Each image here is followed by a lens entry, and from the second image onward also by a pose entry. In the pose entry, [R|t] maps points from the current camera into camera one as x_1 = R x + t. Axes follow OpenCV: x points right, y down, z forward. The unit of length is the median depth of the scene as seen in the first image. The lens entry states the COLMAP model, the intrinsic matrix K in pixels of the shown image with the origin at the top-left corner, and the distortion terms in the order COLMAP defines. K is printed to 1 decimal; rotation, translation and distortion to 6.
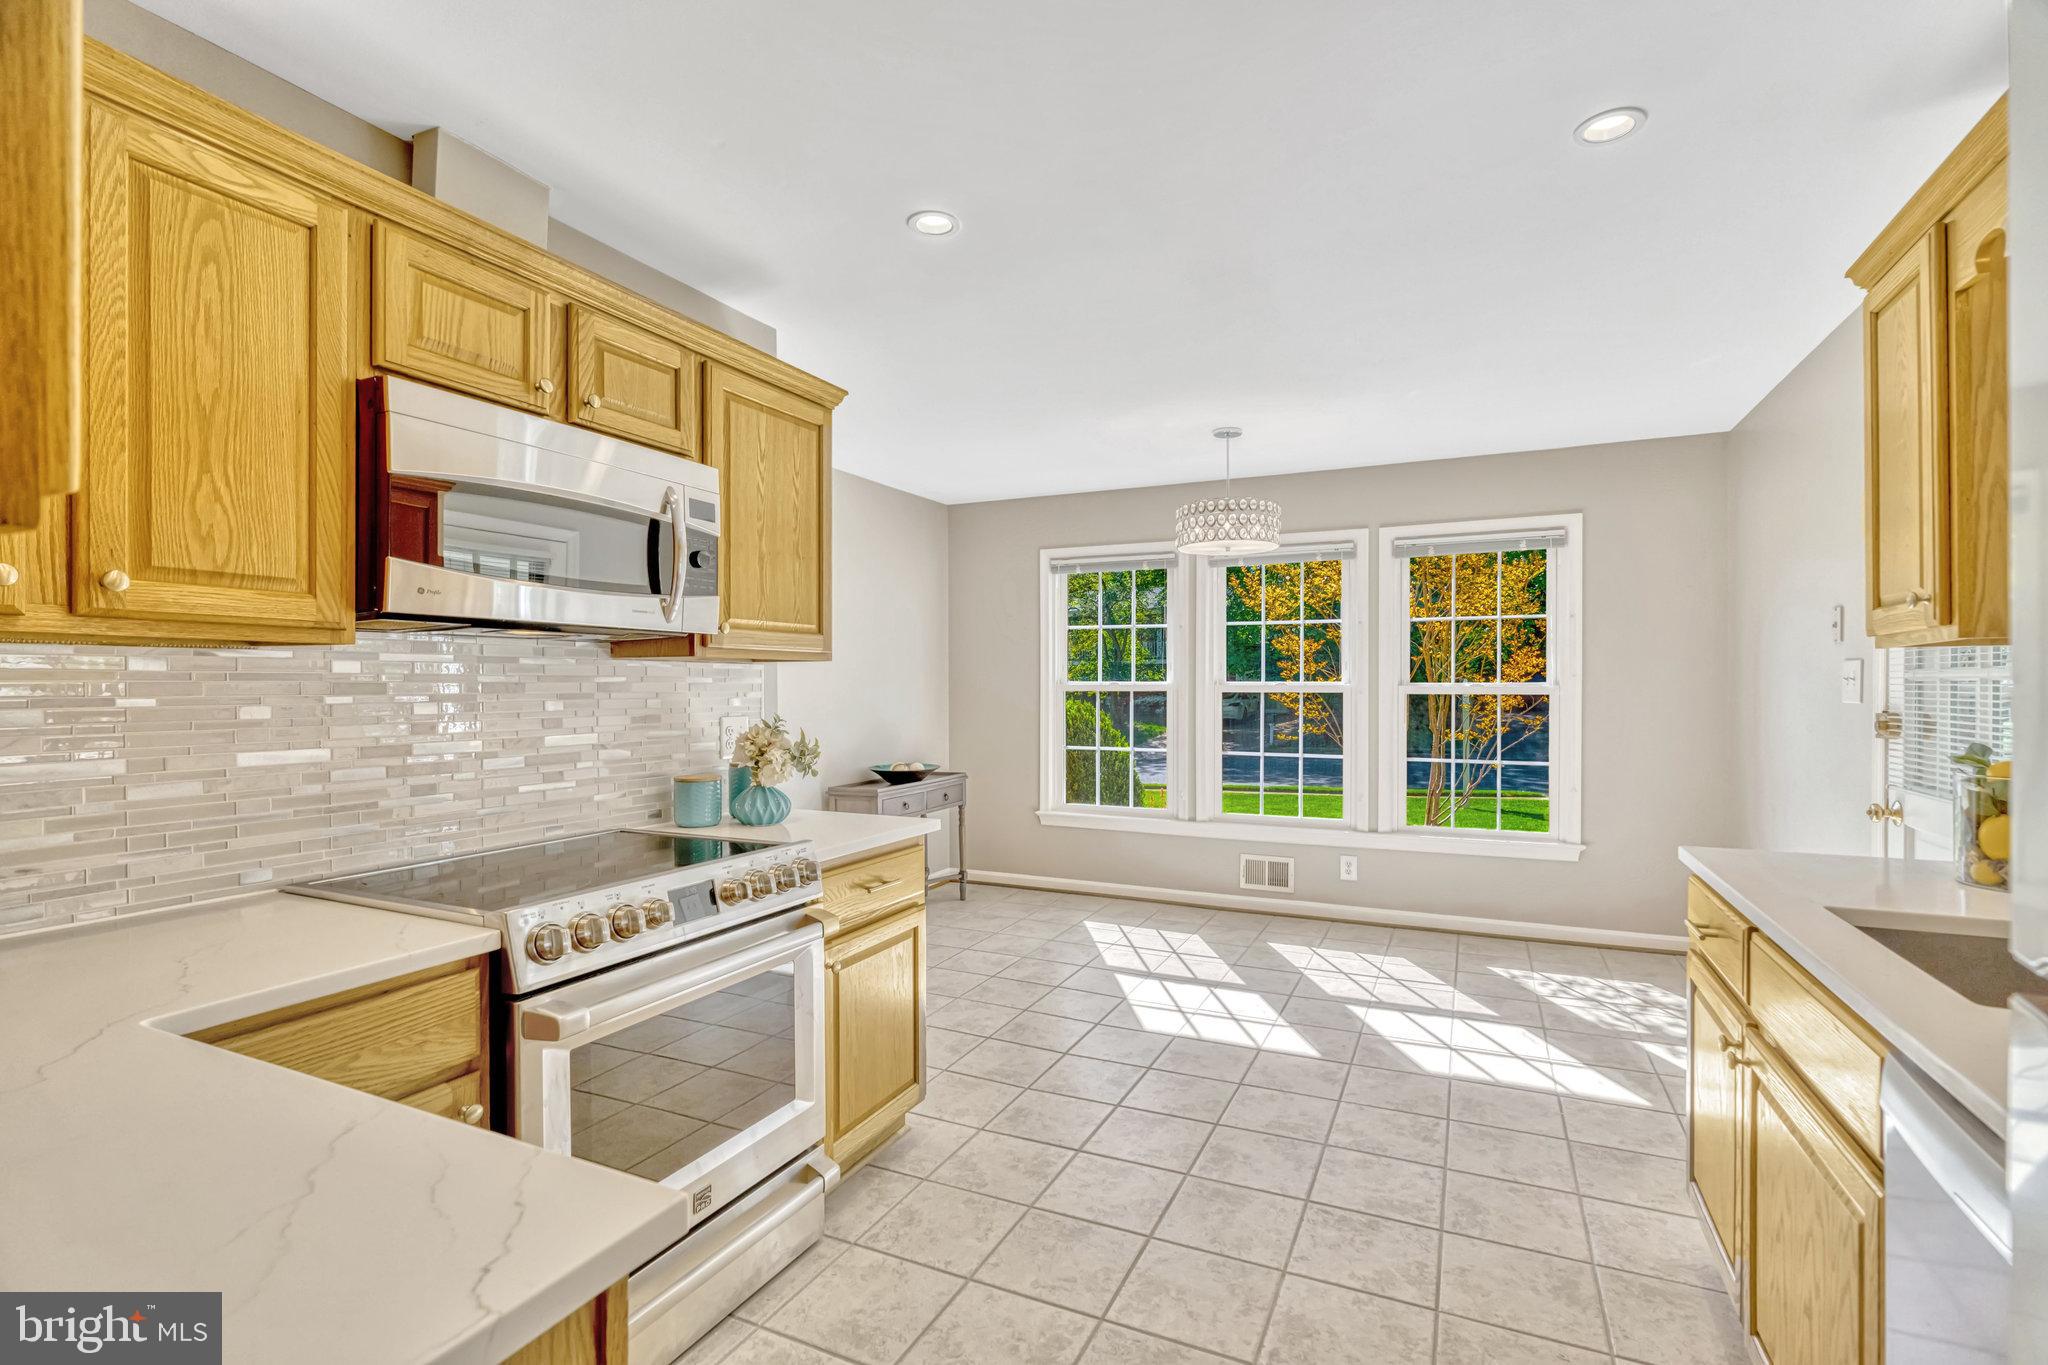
lens RADIAL K [[939.5, 0, 1030.4], [0, 939.5, 695.0], [0, 0, 1]] dist [-0.002523, -0.000126]
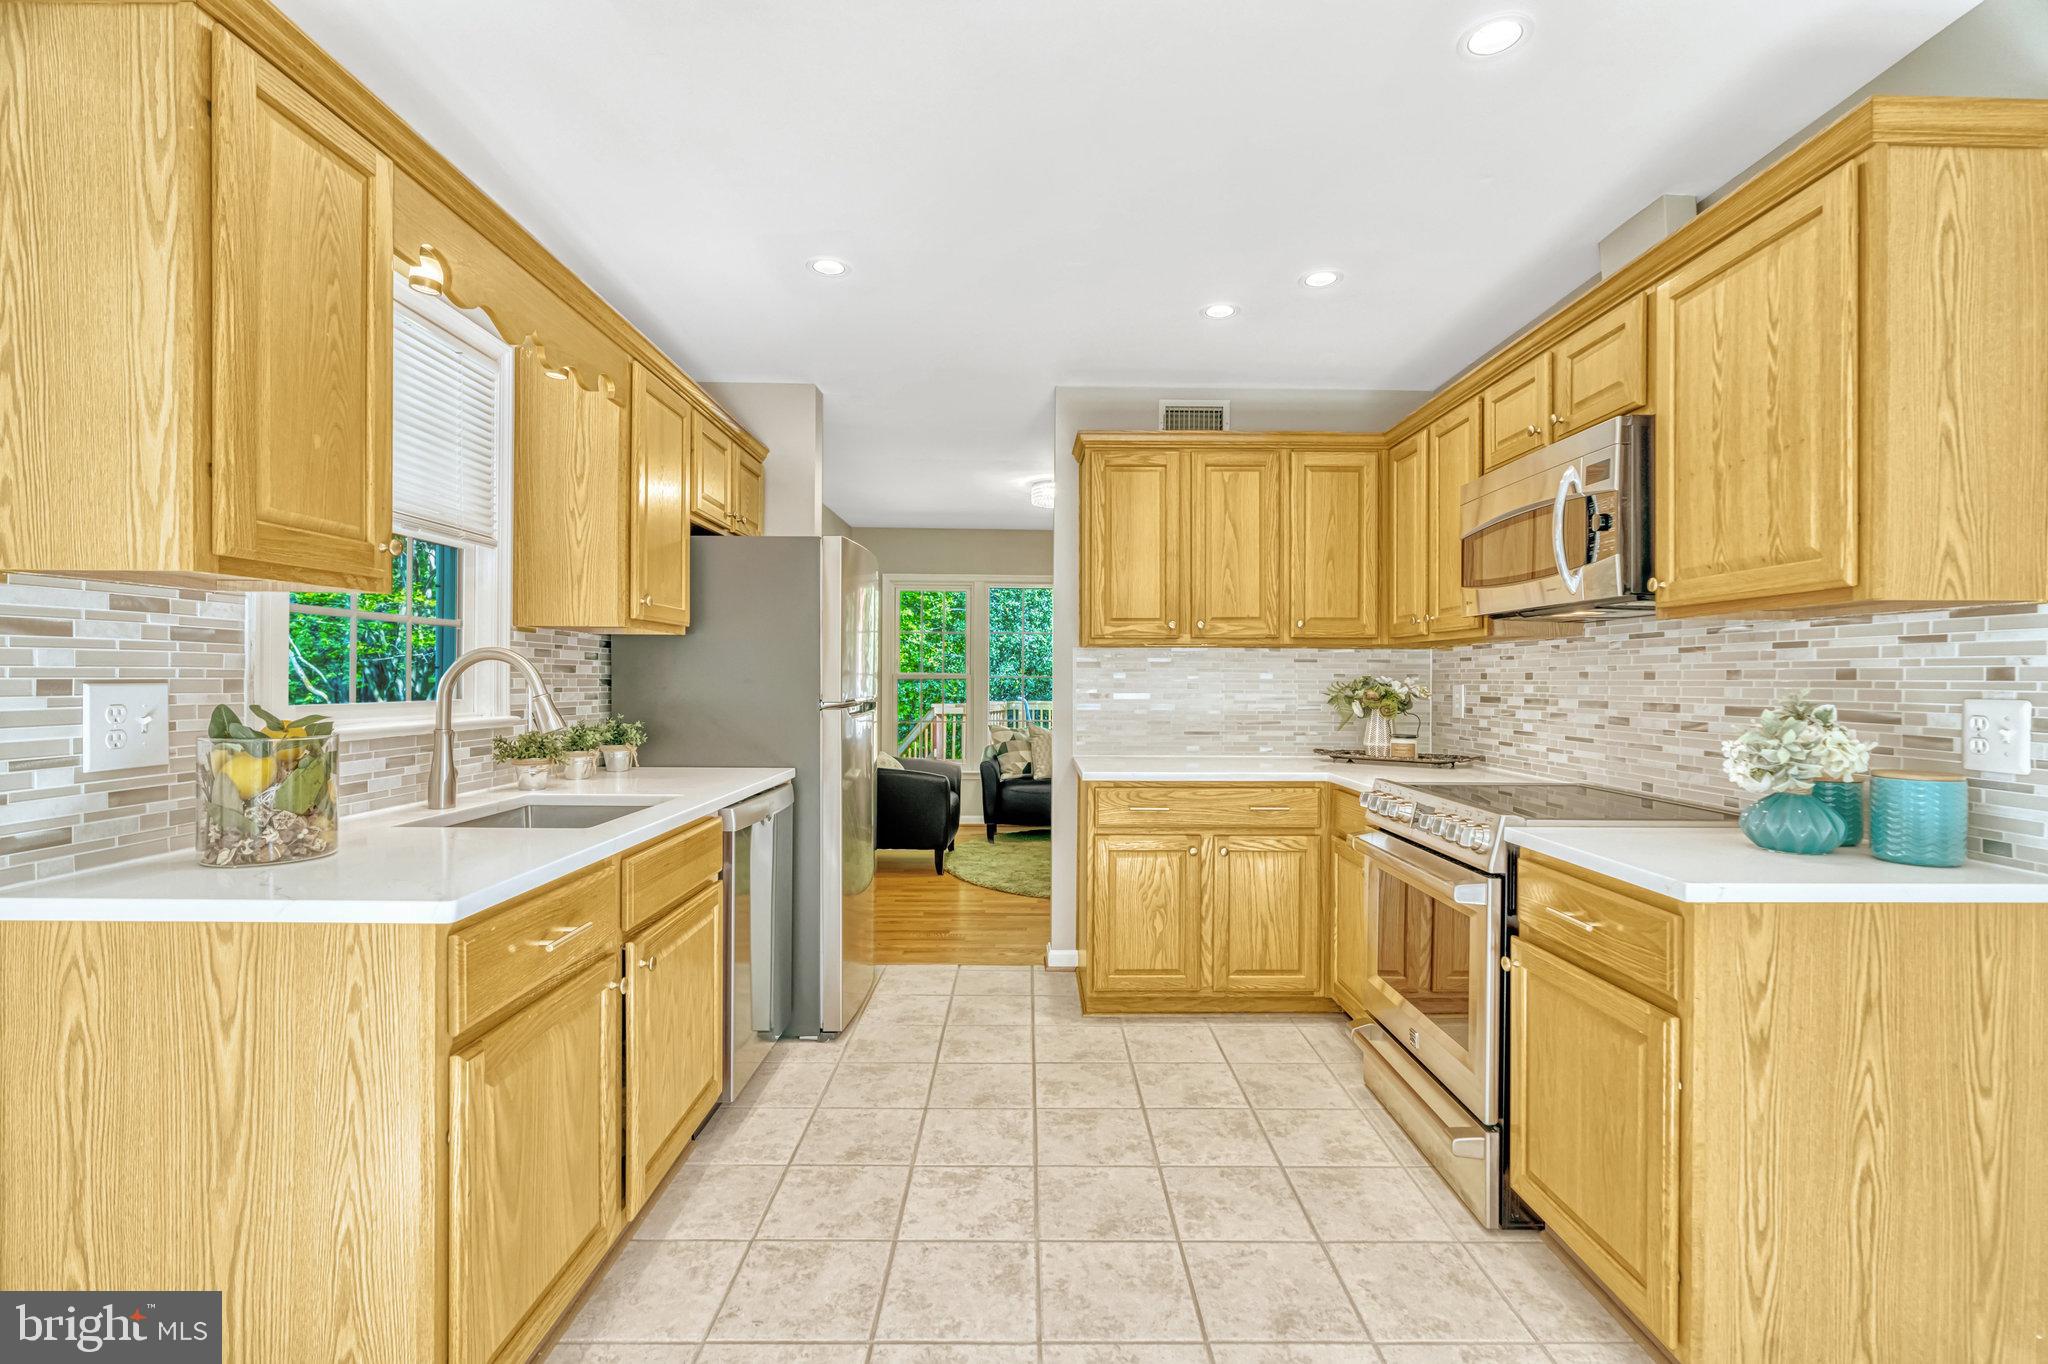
lens RADIAL K [[939.5, 0, 1029.4], [0, 939.5, 678.8], [0, 0, 1]] dist [-0.002523, -0.000126]
pose [[-0.904748, -0.004374, -0.425925, 0.659513], [-0.004268, 0.999990, -0.001203, 0.020026], [0.425926, 0.000729, -0.904758, 1.812616]]
